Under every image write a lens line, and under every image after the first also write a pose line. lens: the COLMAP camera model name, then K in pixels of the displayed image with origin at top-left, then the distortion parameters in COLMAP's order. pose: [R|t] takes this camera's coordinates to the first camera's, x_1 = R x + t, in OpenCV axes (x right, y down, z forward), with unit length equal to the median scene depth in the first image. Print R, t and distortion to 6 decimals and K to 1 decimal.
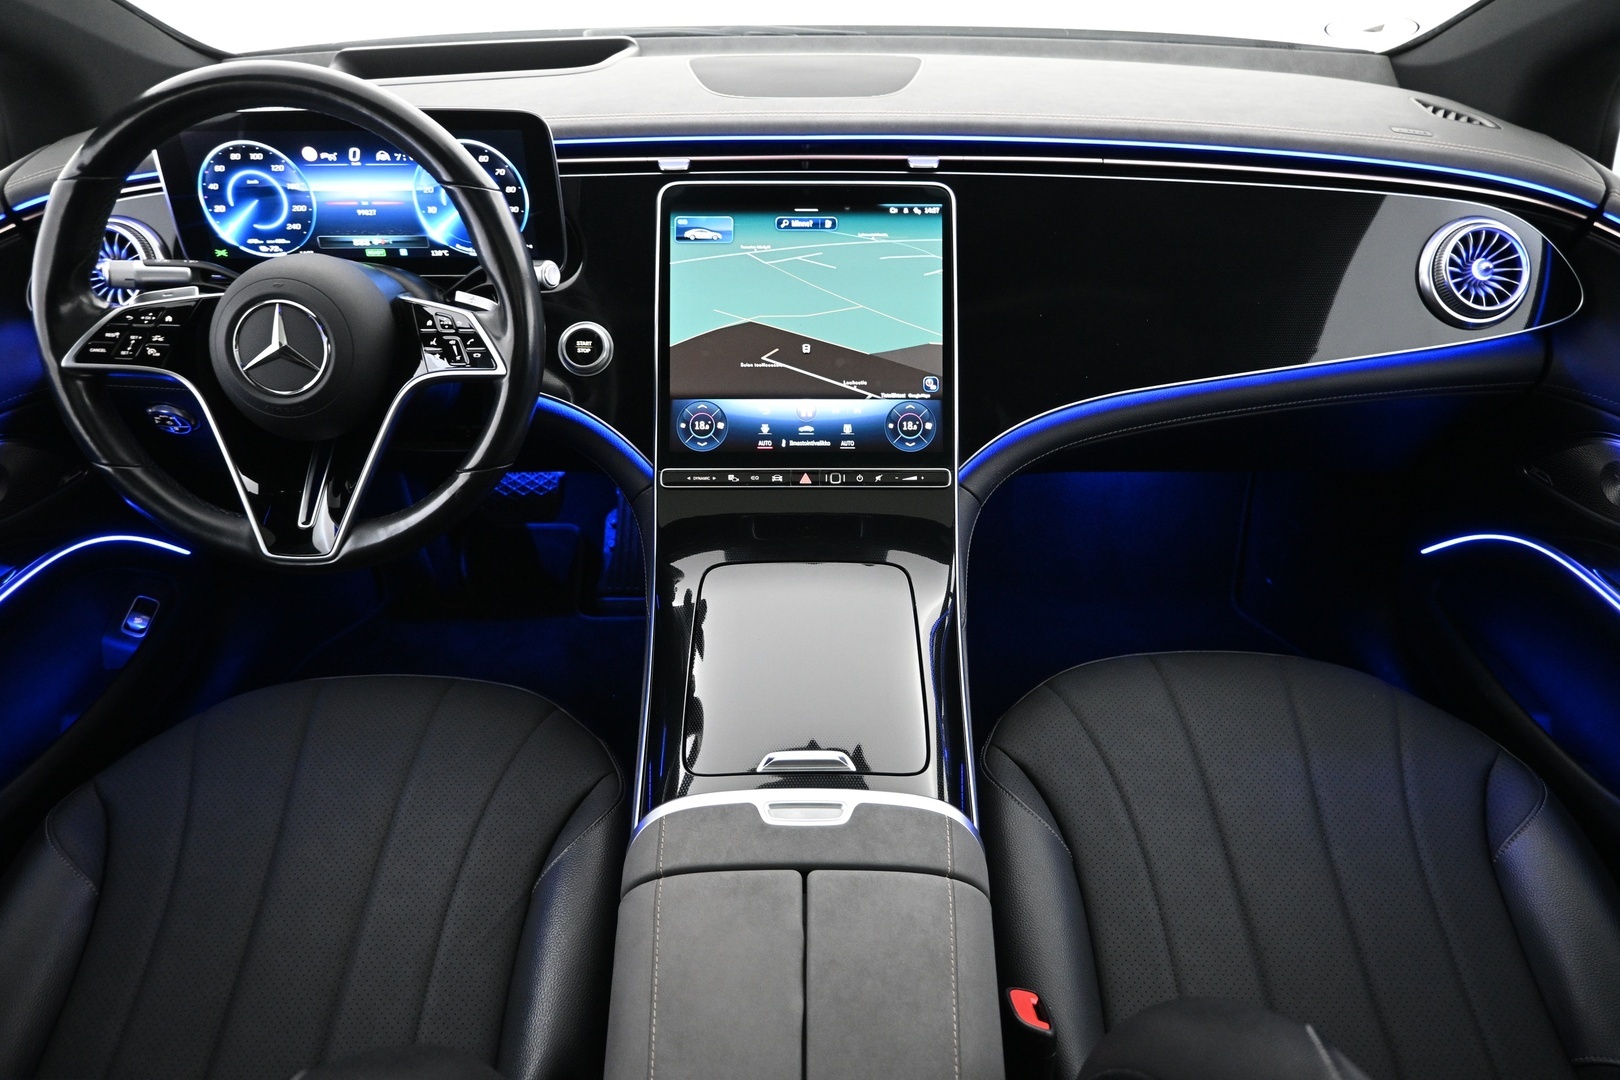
lens RADIAL K [[1077.1, 0, 810.0], [0, 1077.1, 540.0], [0, 0, 1]] dist [-0.000847, -0.004372]
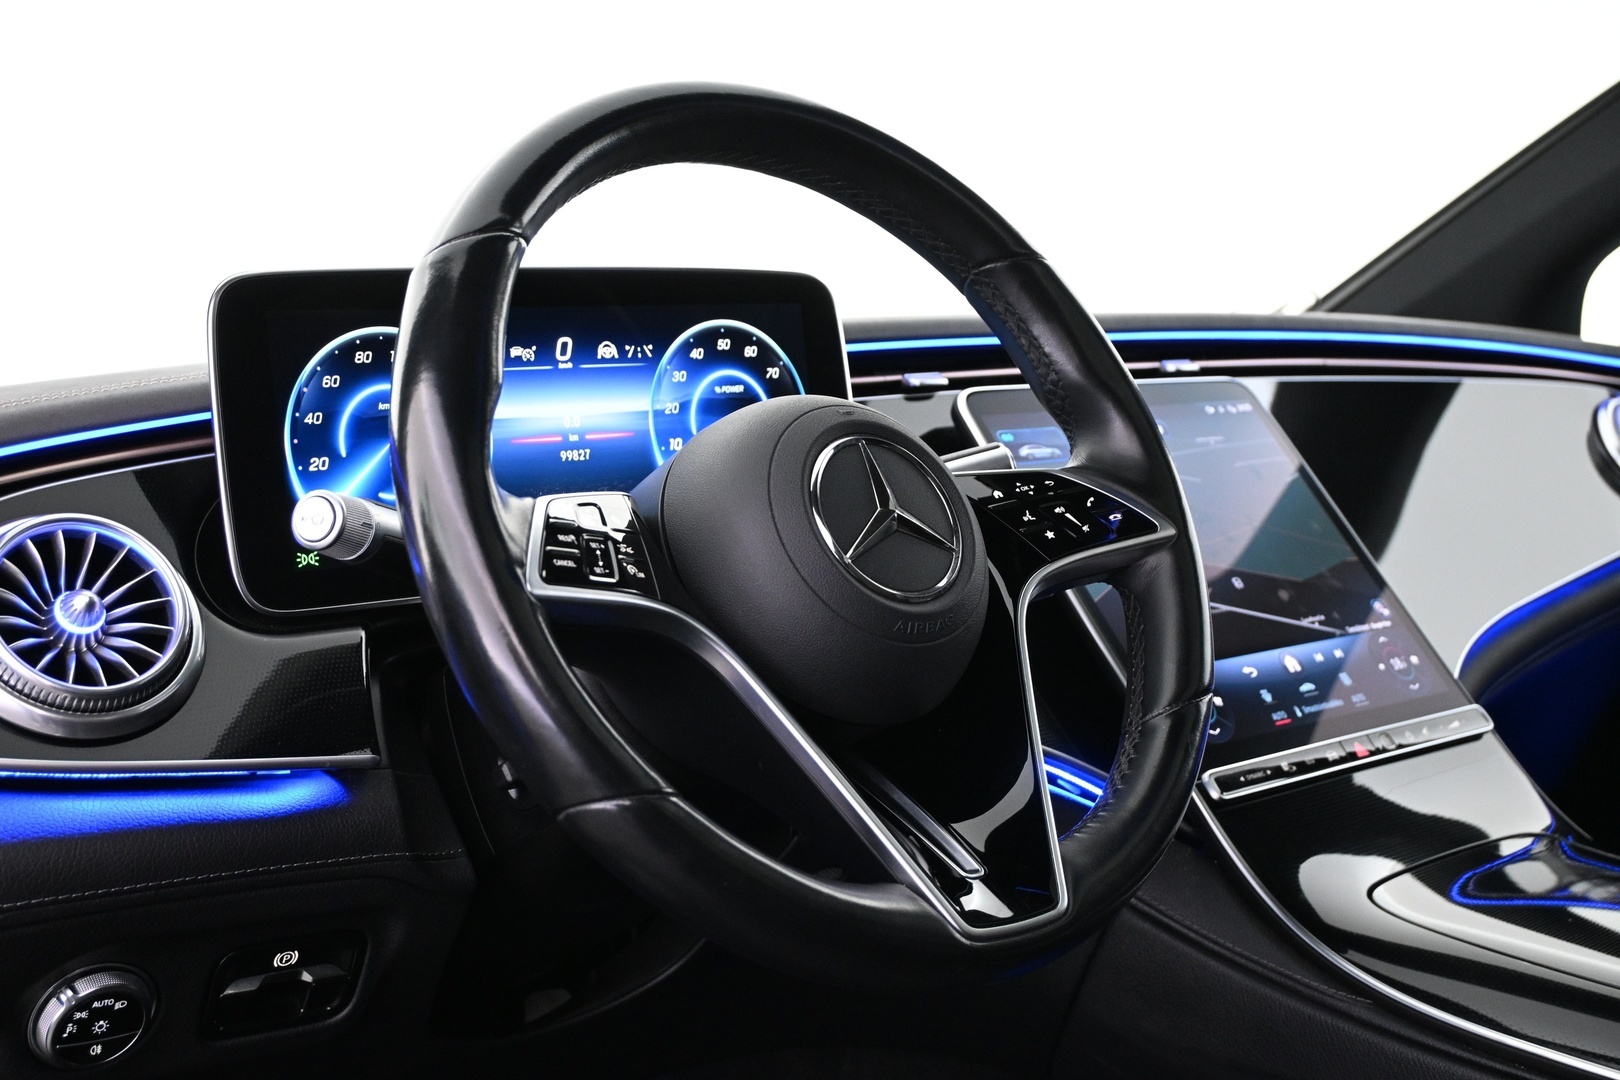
lens RADIAL K [[1991.3, 0, 810.0], [0, 1991.3, 540.0], [0, 0, 1]] dist [0.007095, -0.010293]
pose [[0.760244, -0.084480, 0.644122, -0.961712], [0.424505, 0.815144, -0.394125, 0.160190], [-0.491757, 0.573064, 0.655570, 0.337958]]
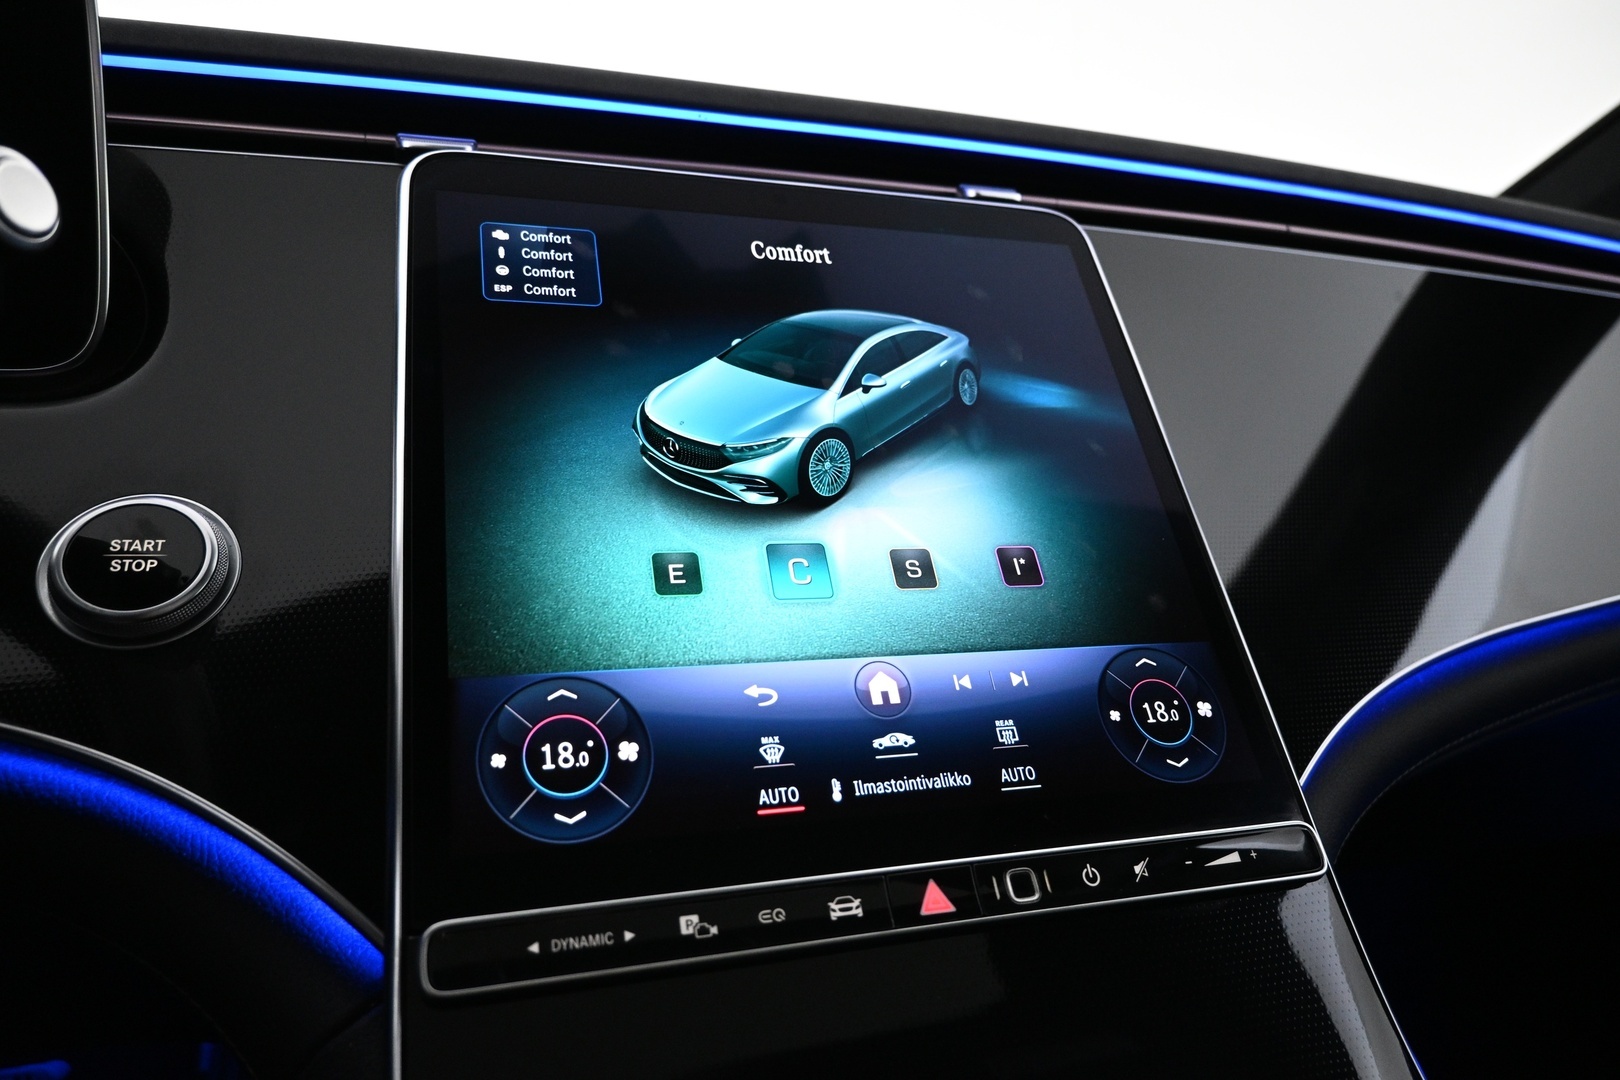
lens RADIAL K [[1077.1, 0, 810.0], [0, 1077.1, 540.0], [0, 0, 1]] dist [-0.000847, -0.004372]
pose [[0.948084, -0.013085, 0.317752, -0.130086], [0.151031, 0.897815, -0.413663, -0.027443], [-0.279870, 0.440177, 0.853180, 0.706969]]
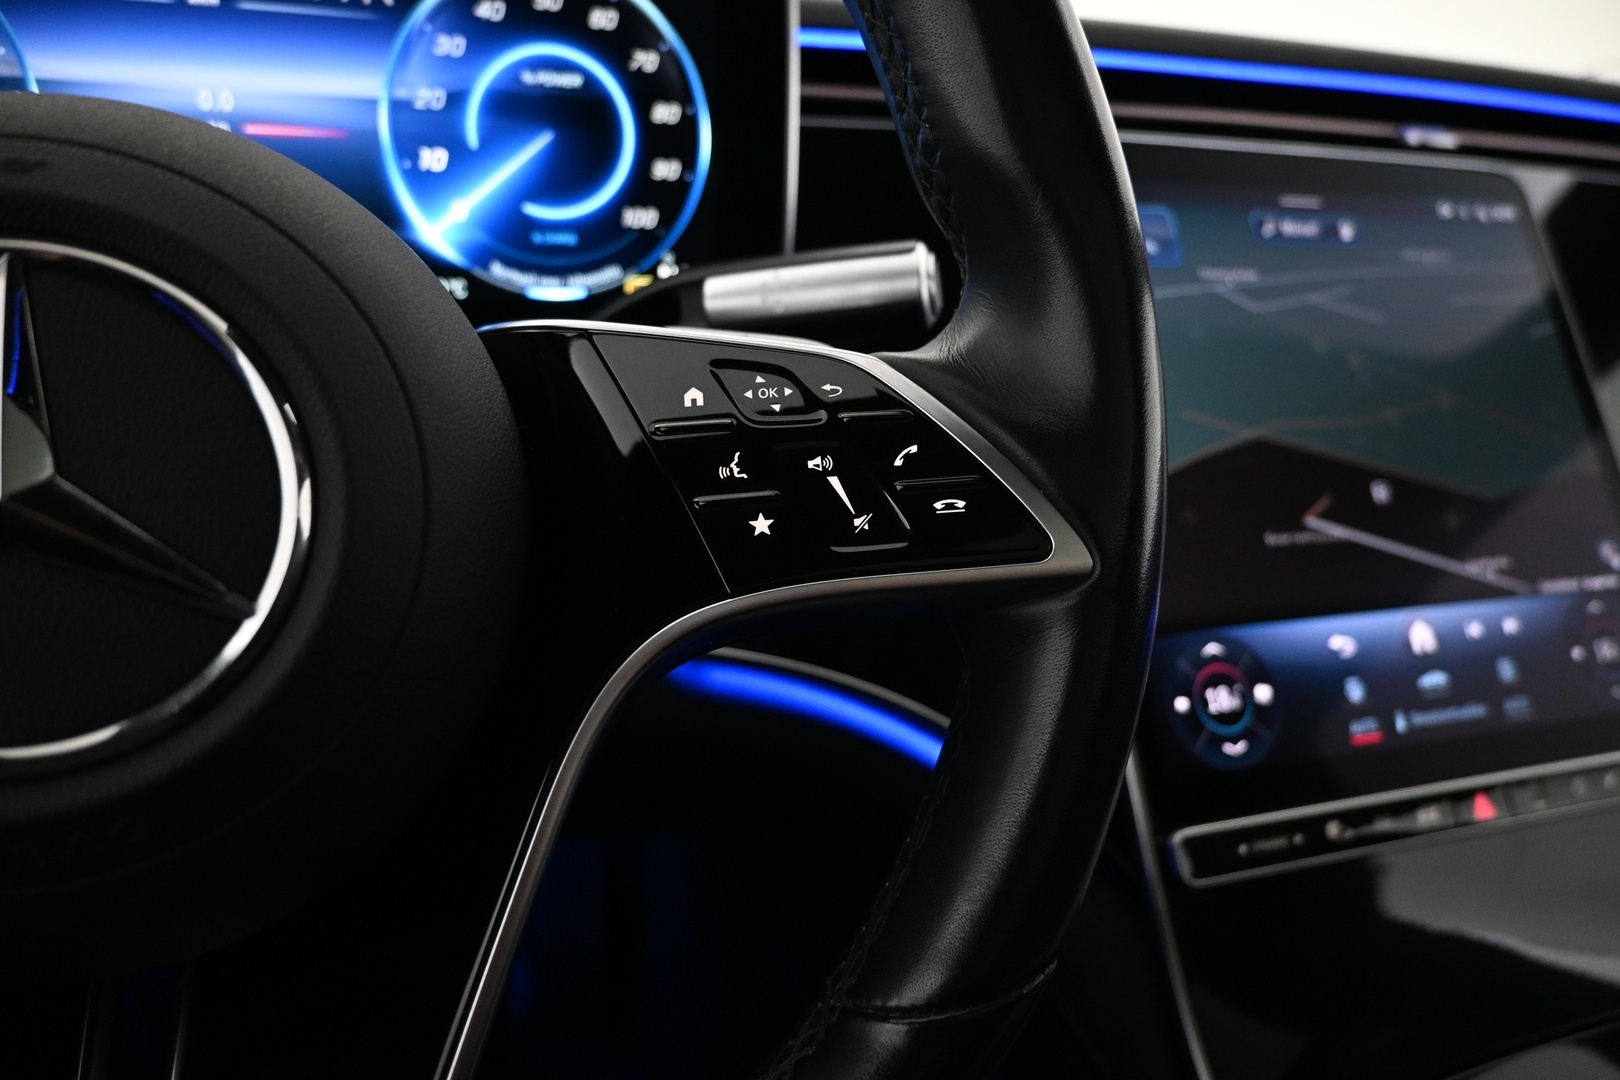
lens RADIAL K [[1077.1, 0, 810.0], [0, 1077.1, 540.0], [0, 0, 1]] dist [-0.000847, -0.004372]
pose [[0.947004, -0.062118, 0.315158, -0.356555], [0.129719, 0.971520, -0.198299, -0.105192], [-0.293864, 0.228672, 0.928091, 0.678973]]
